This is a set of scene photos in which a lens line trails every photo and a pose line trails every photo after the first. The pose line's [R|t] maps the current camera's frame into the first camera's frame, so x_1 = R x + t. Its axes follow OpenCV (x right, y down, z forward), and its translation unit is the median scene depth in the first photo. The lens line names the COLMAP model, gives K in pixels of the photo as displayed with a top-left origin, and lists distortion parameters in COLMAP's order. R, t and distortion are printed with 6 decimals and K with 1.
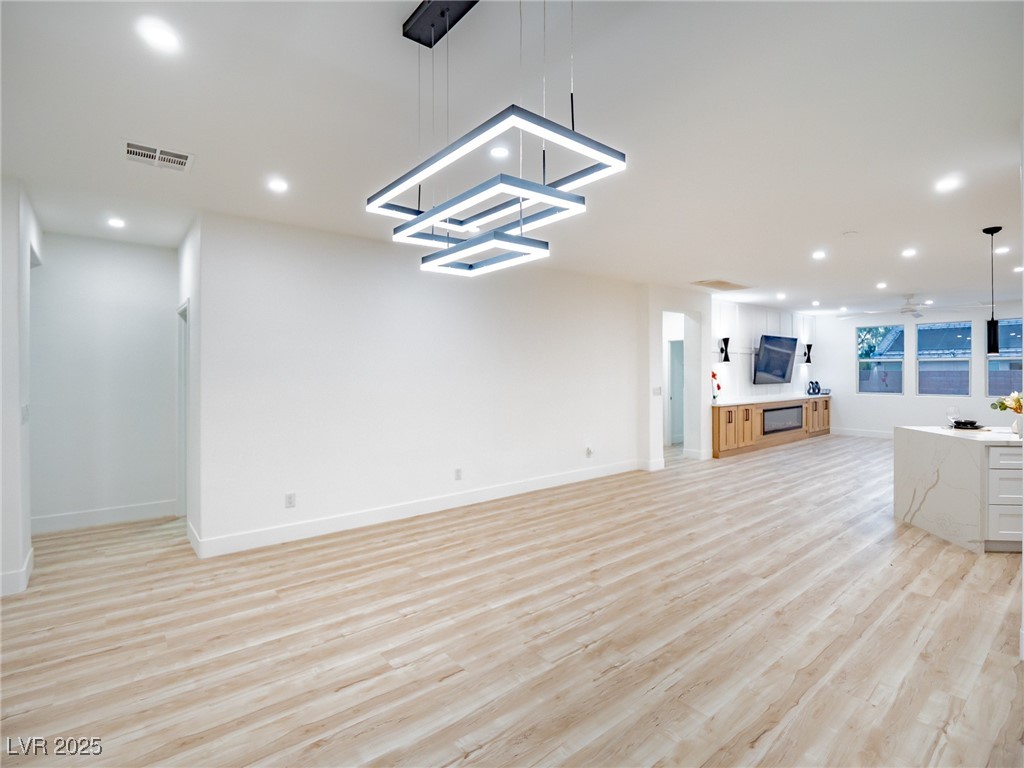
lens RADIAL K [[503.4, 0, 514.4], [0, 503.4, 370.0], [0, 0, 1]] dist [-0.003018, -0.009139]
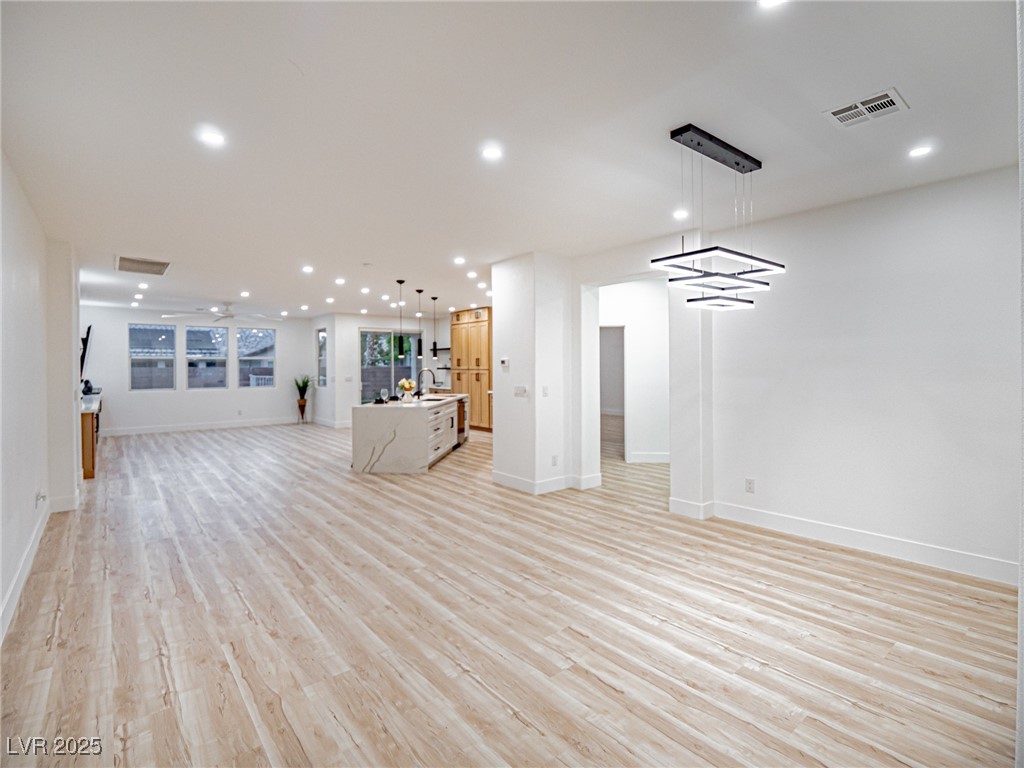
lens RADIAL K [[503.4, 0, 514.4], [0, 503.4, 370.0], [0, 0, 1]] dist [-0.003018, -0.009139]
pose [[-0.009006, -0.007499, 0.999931, -0.806793], [0.005514, 0.999956, 0.007549, 0.008615], [-0.999944, 0.005582, -0.008965, 0.746531]]
